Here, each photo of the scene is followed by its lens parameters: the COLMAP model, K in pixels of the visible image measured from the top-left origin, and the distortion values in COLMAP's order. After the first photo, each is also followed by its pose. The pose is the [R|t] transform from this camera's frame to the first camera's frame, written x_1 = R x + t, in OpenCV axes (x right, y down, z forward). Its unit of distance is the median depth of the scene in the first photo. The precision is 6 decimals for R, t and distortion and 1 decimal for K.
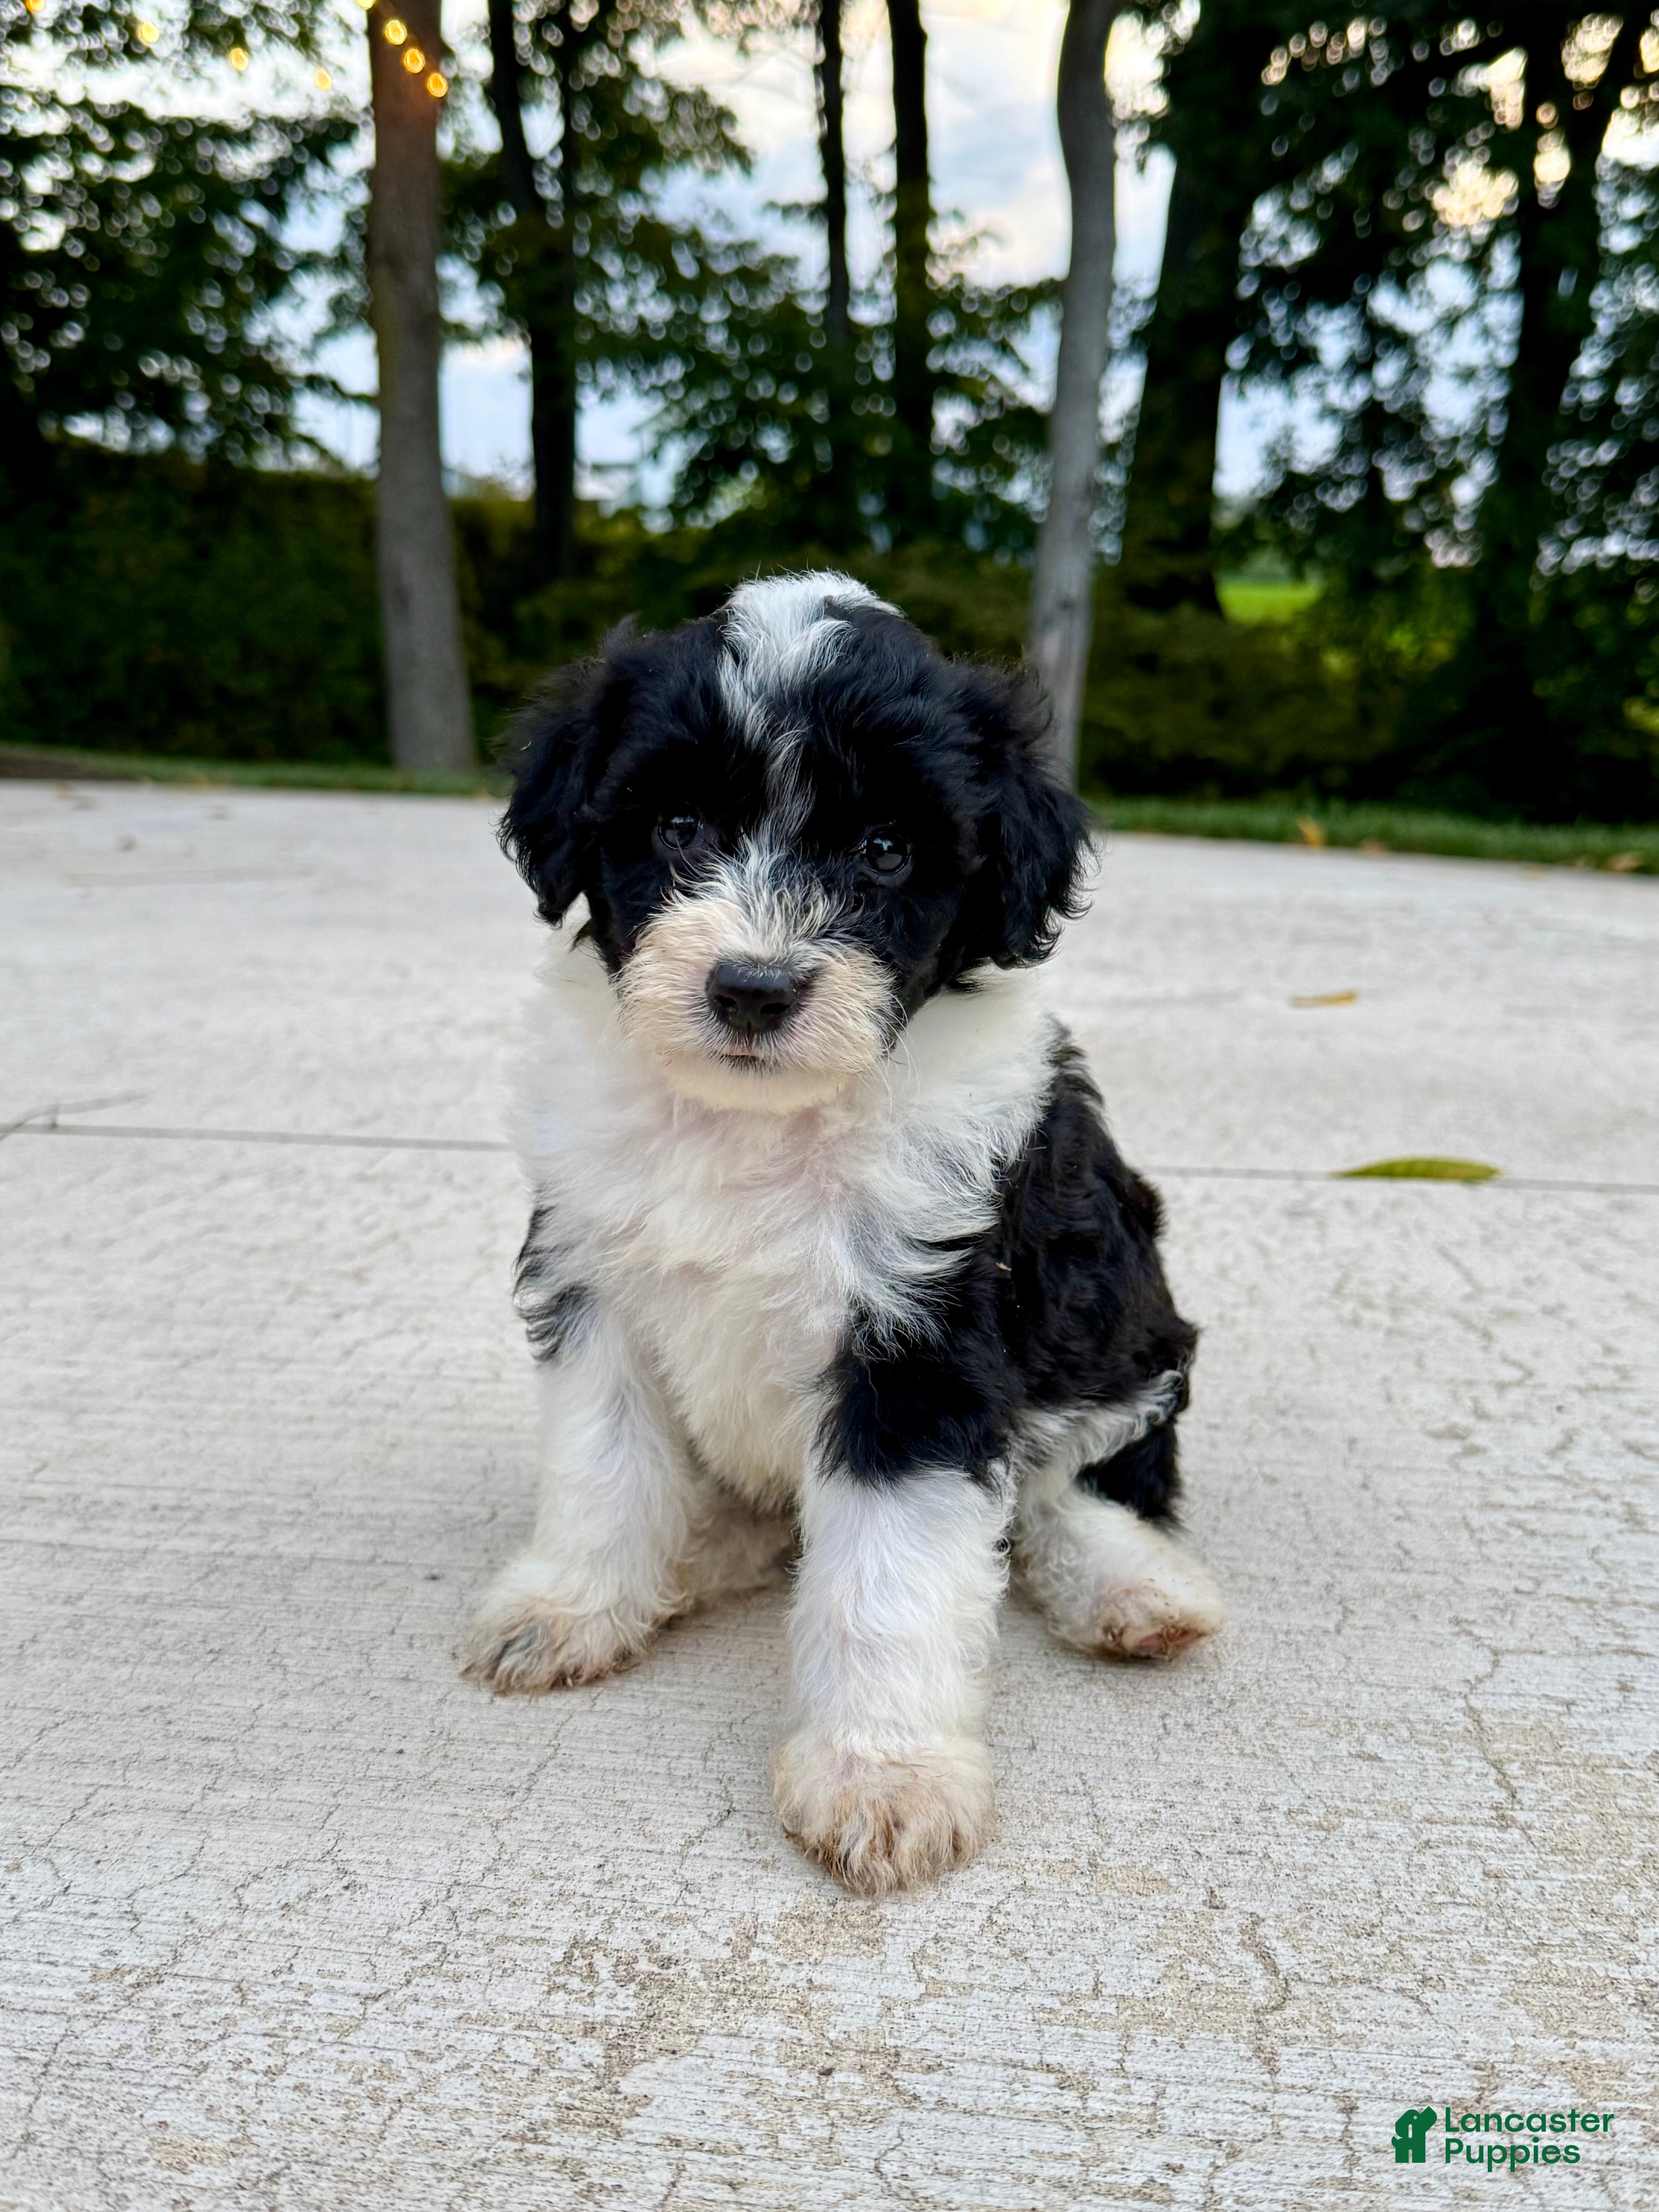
lens RADIAL K [[2196.6, 0, 858.8], [0, 2196.6, 1082.8], [0, 0, 1]] dist [0.159287, -0.391436]
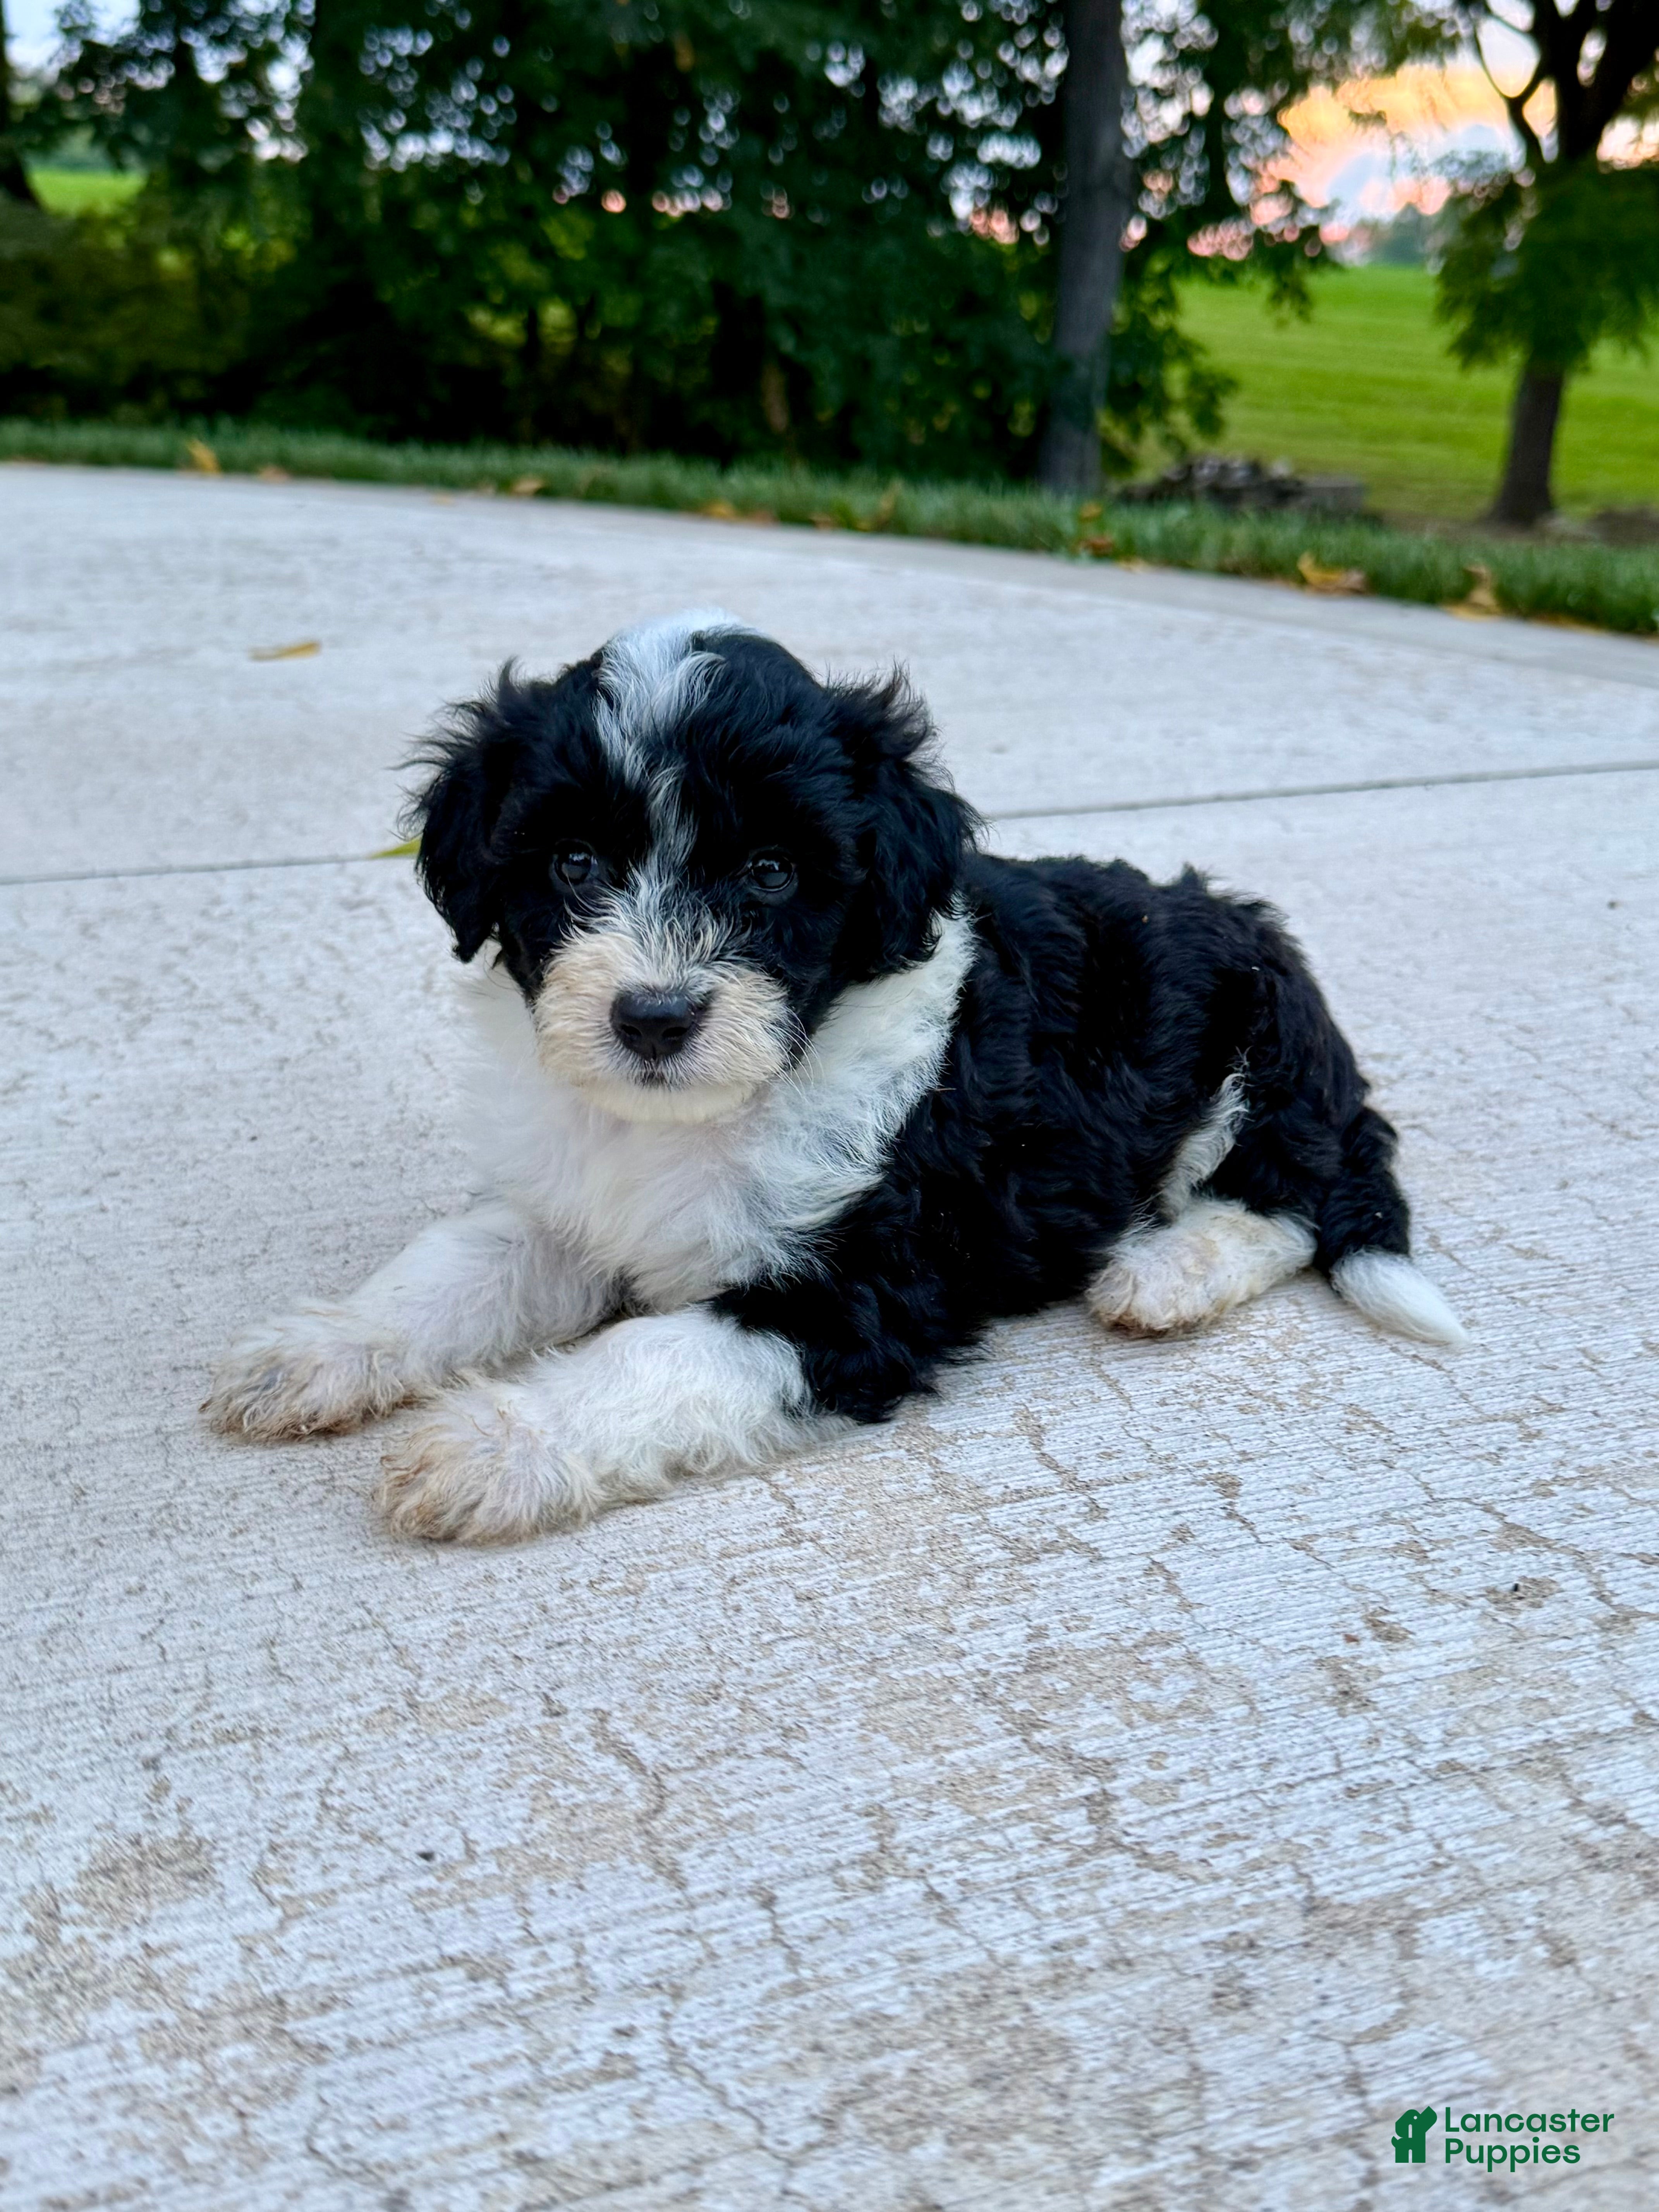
lens RADIAL K [[2196.6, 0, 858.8], [0, 2196.6, 1082.8], [0, 0, 1]] dist [0.159287, -0.391436]
pose [[0.879529, -0.150649, 0.451368, -0.106286], [0.074034, 0.980333, 0.182936, -0.048633], [-0.470050, -0.127481, 0.873385, 0.160138]]
